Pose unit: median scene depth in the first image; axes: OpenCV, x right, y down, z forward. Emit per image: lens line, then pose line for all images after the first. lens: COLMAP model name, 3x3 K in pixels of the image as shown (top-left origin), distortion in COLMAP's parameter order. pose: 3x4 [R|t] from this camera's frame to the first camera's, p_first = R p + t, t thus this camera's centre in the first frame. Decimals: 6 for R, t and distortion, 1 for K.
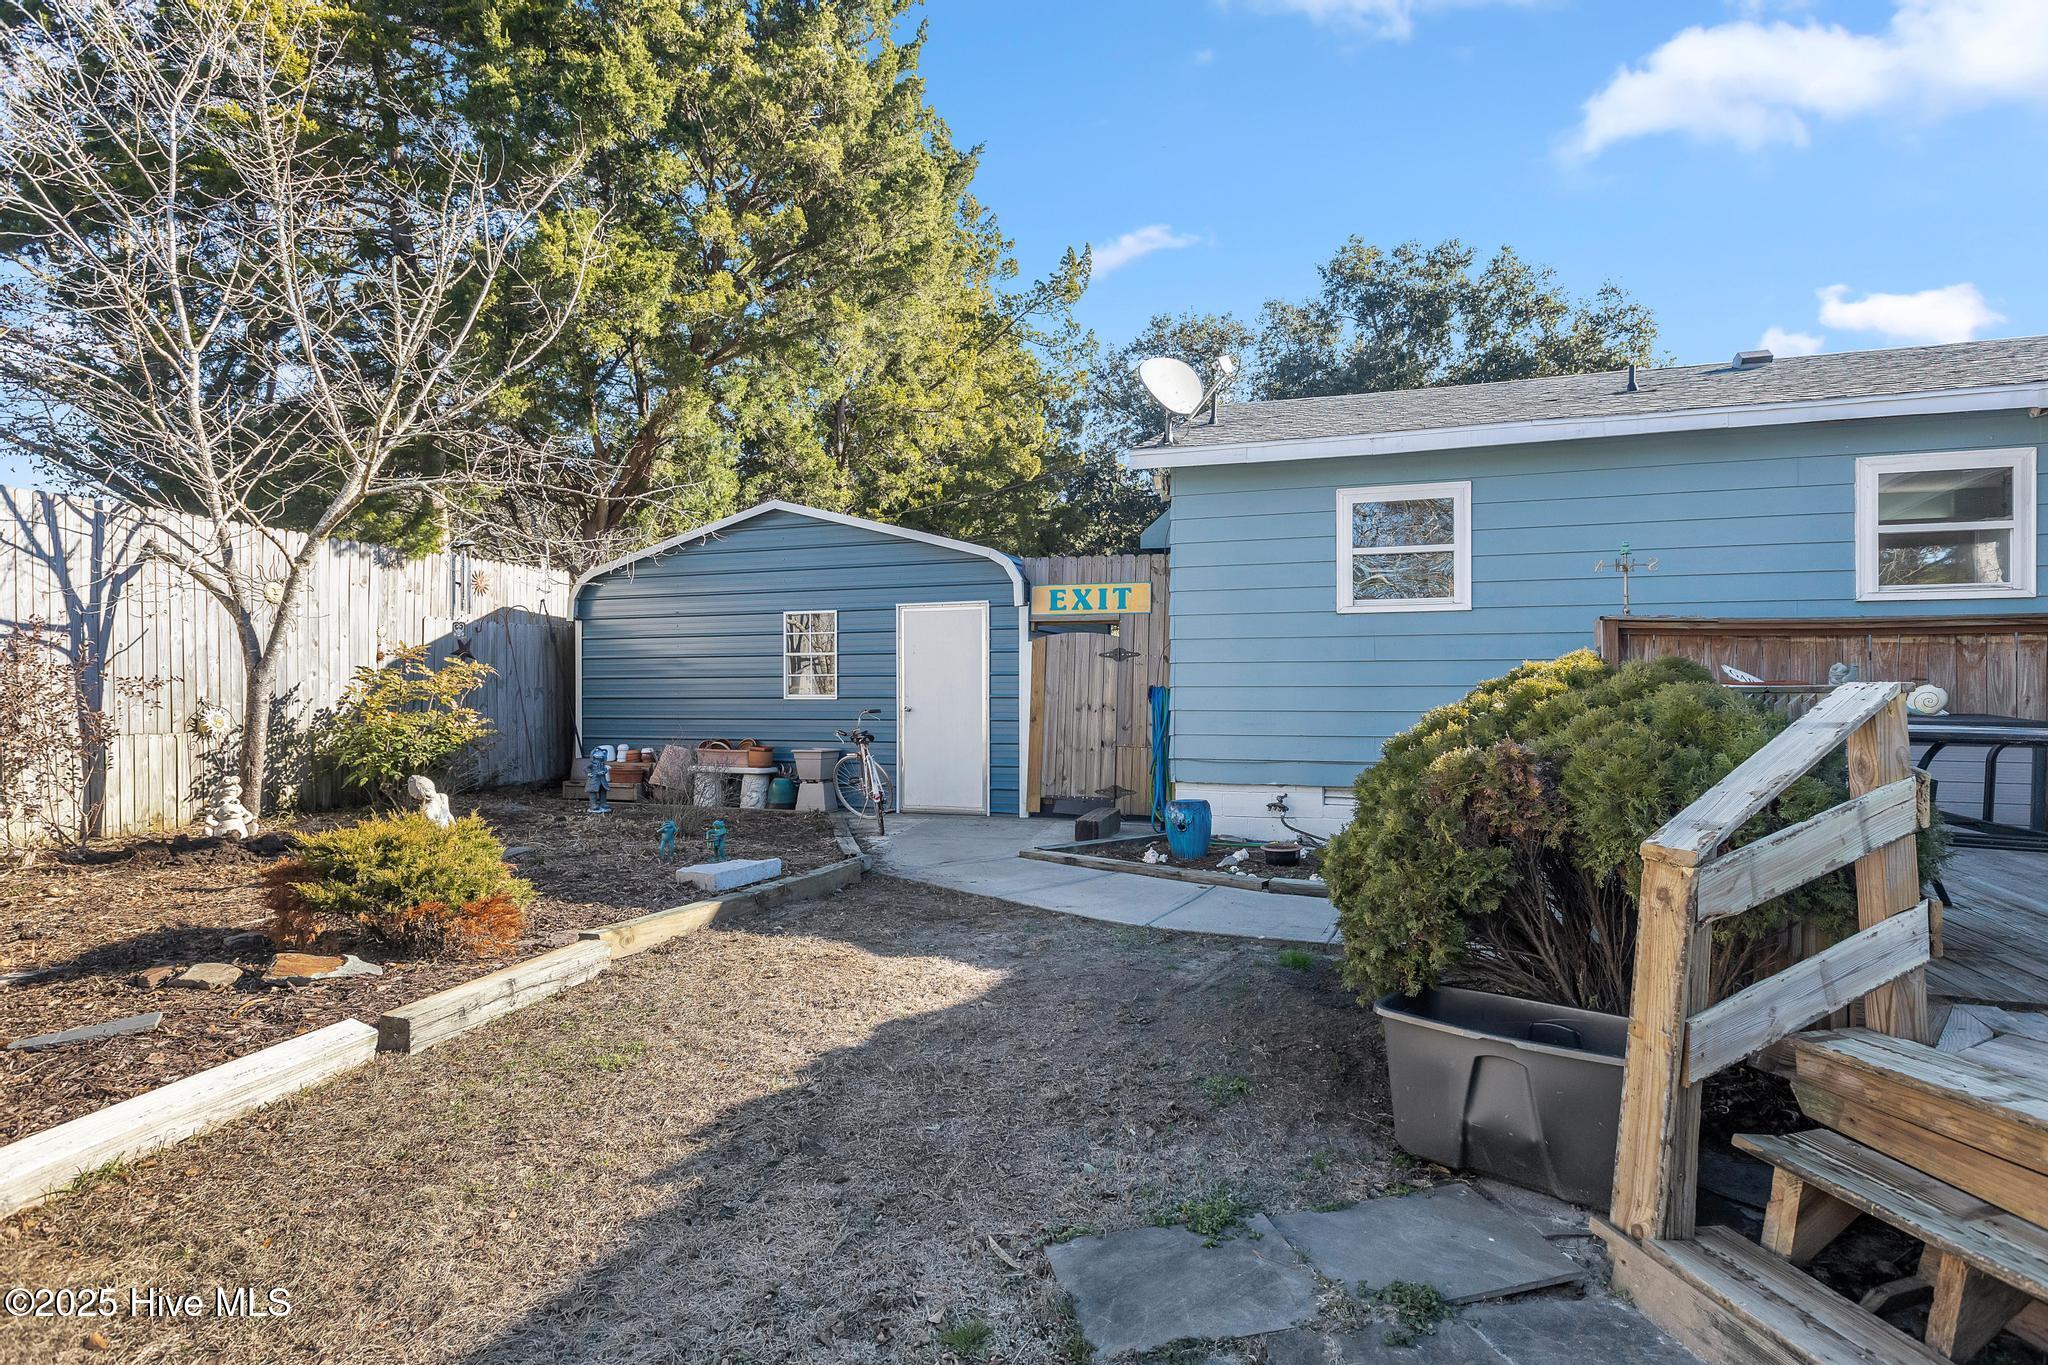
lens RADIAL K [[1075.7, 0, 1024.0], [0, 1075.7, 682.5], [0, 0, 1]] dist [0.000596, 0.000033]
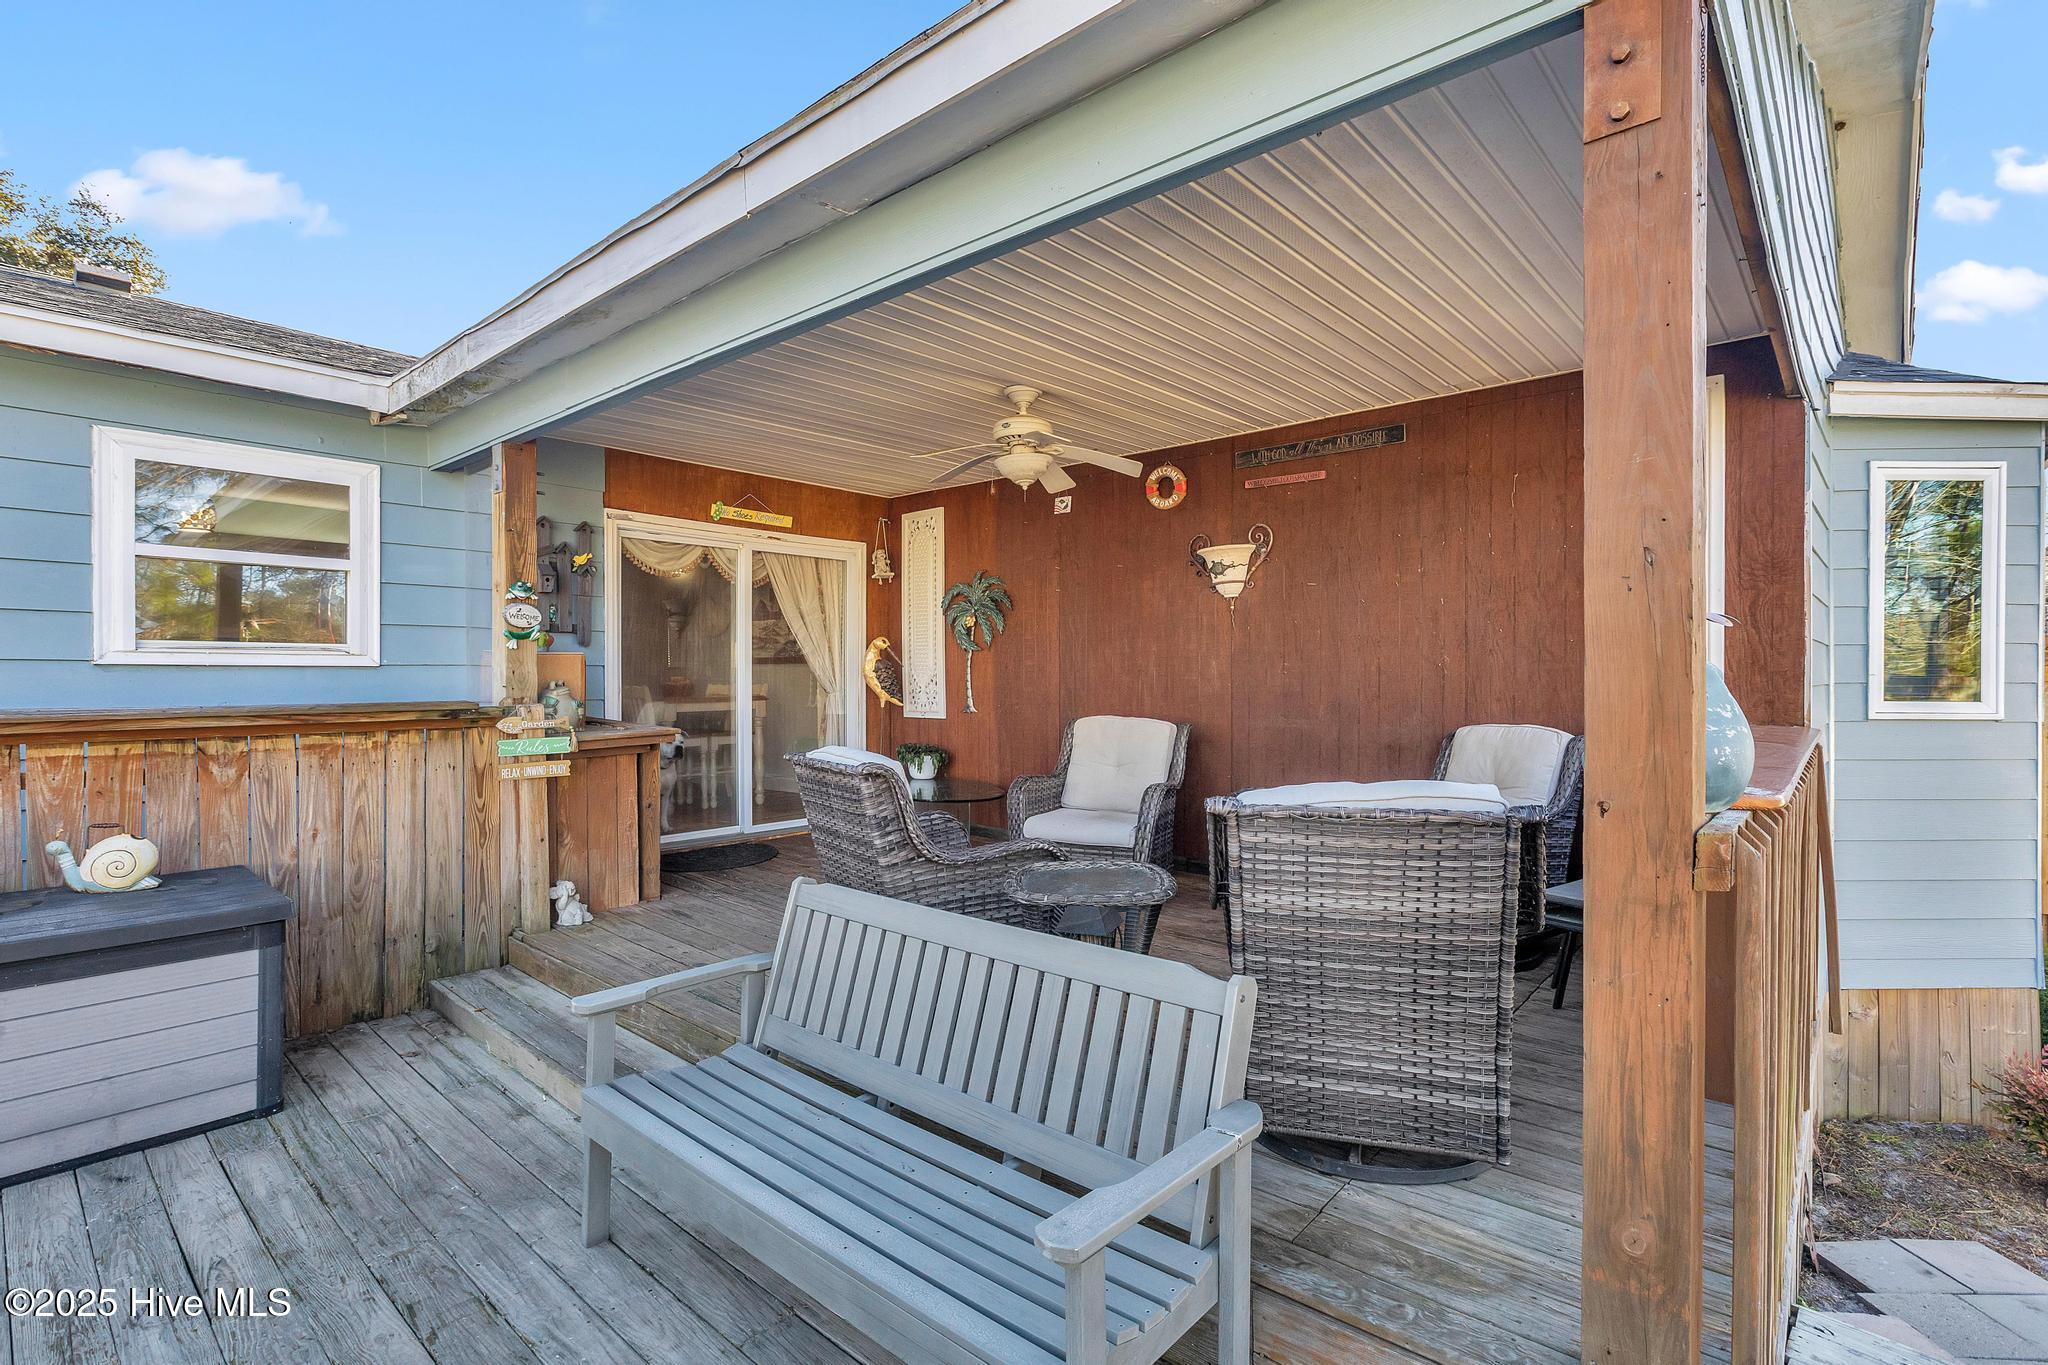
lens RADIAL K [[957.3, 0, 1024.0], [0, 957.3, 682.5], [0, 0, 1]] dist [0.001553, 0.000090]
pose [[0.396310, -0.002984, 0.918112, 0.509960], [-0.000002, 0.999995, 0.003251, -0.071007], [-0.918117, -0.001290, 0.396308, 0.331984]]
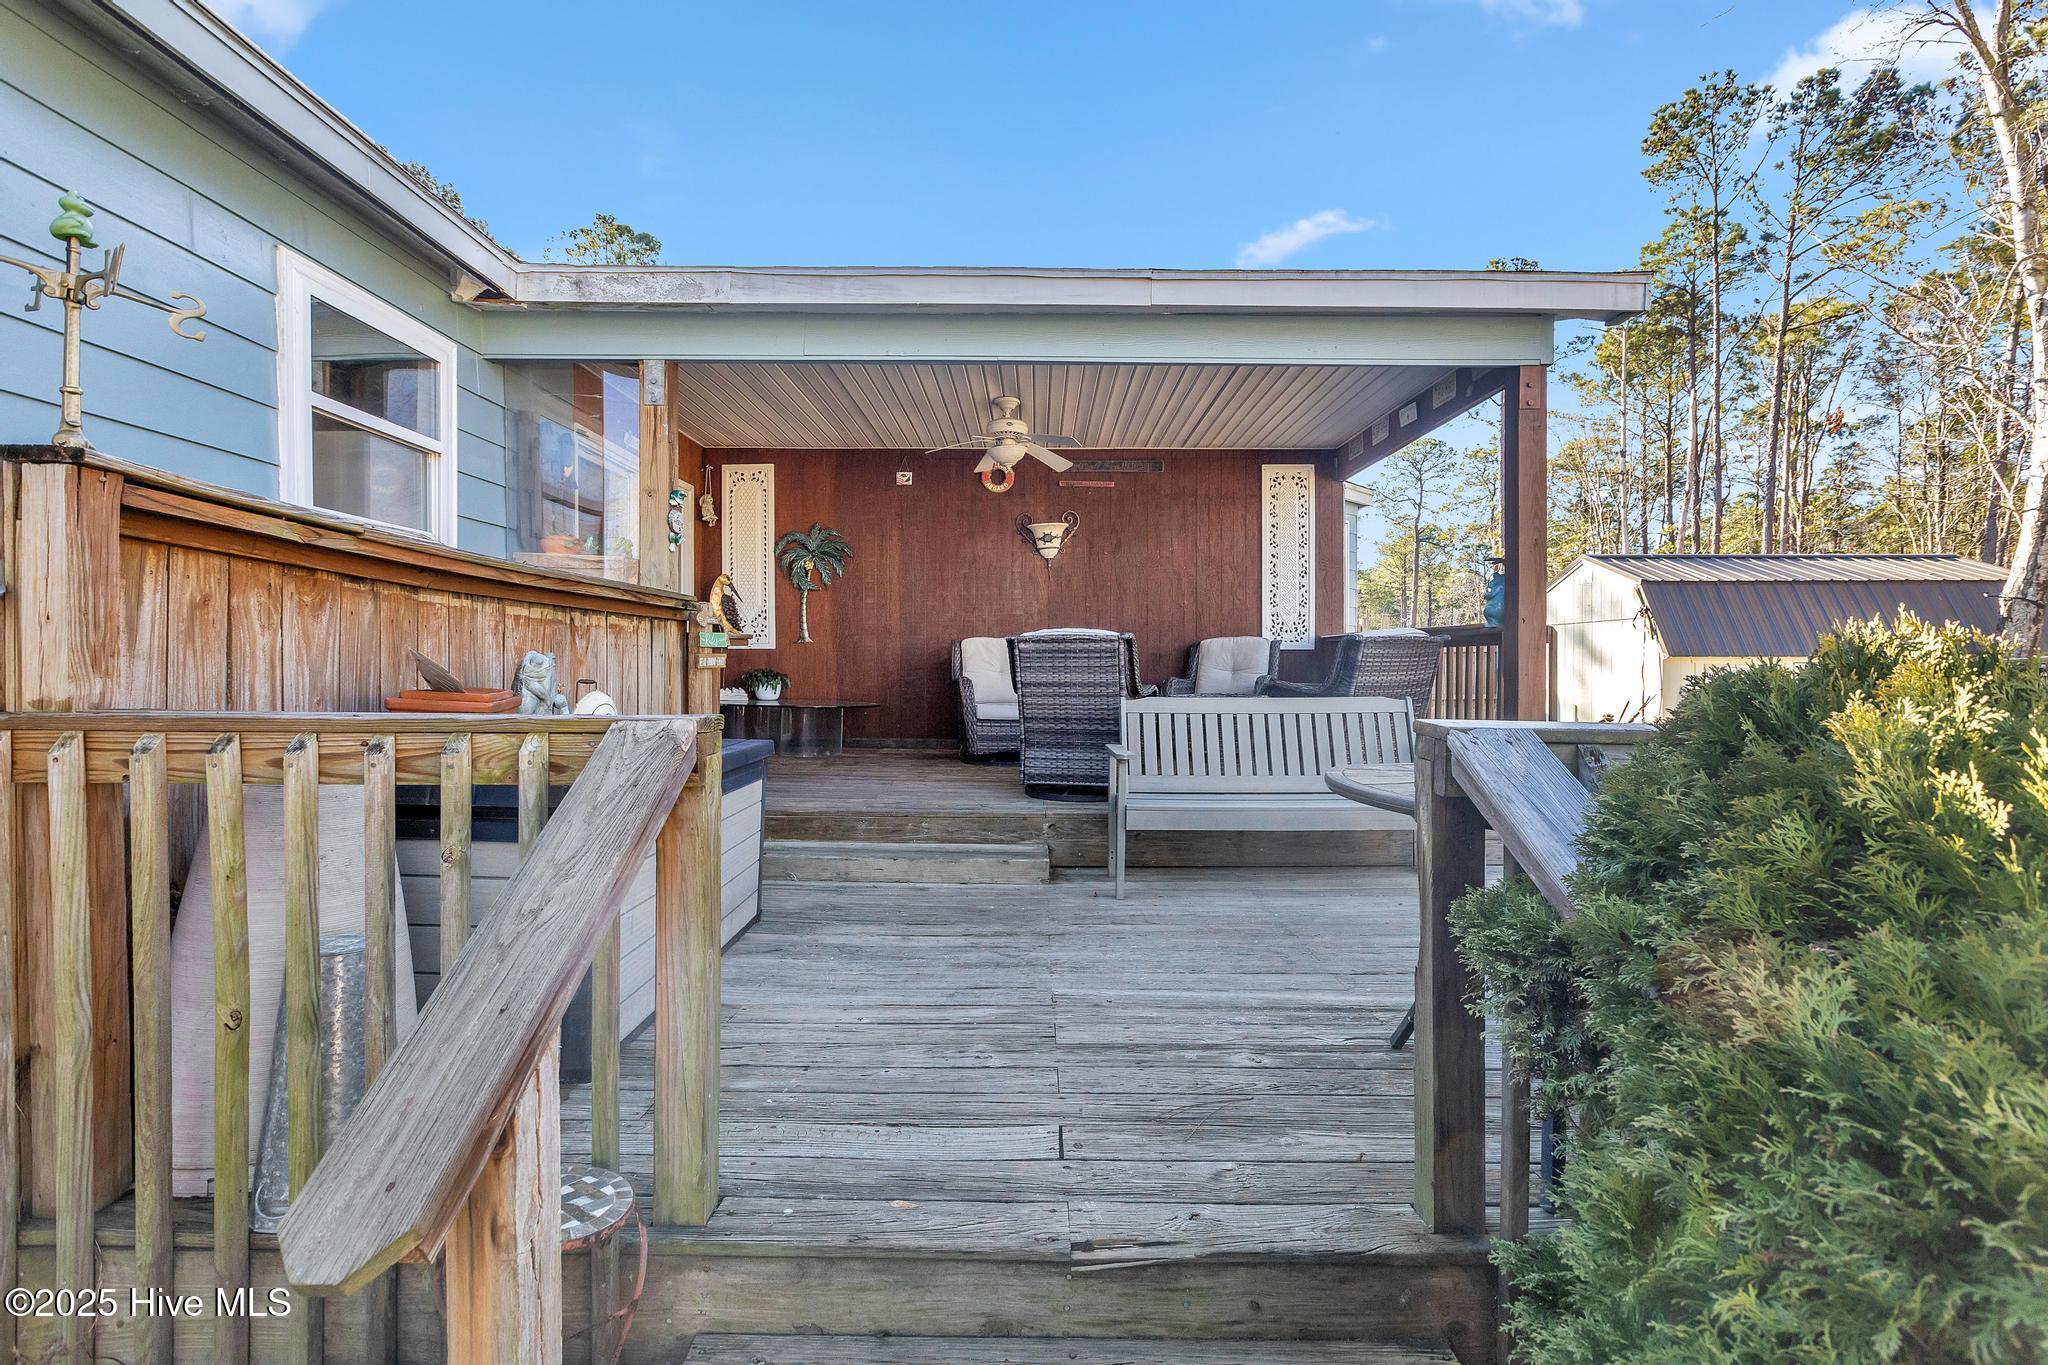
lens RADIAL K [[957.3, 0, 1024.0], [0, 957.3, 682.5], [0, 0, 1]] dist [0.001553, 0.000090]
pose [[-0.328914, -0.008583, 0.944321, 0.234600], [0.005245, 0.999927, 0.010915, -0.005984], [-0.944345, 0.008543, -0.328844, 0.857474]]
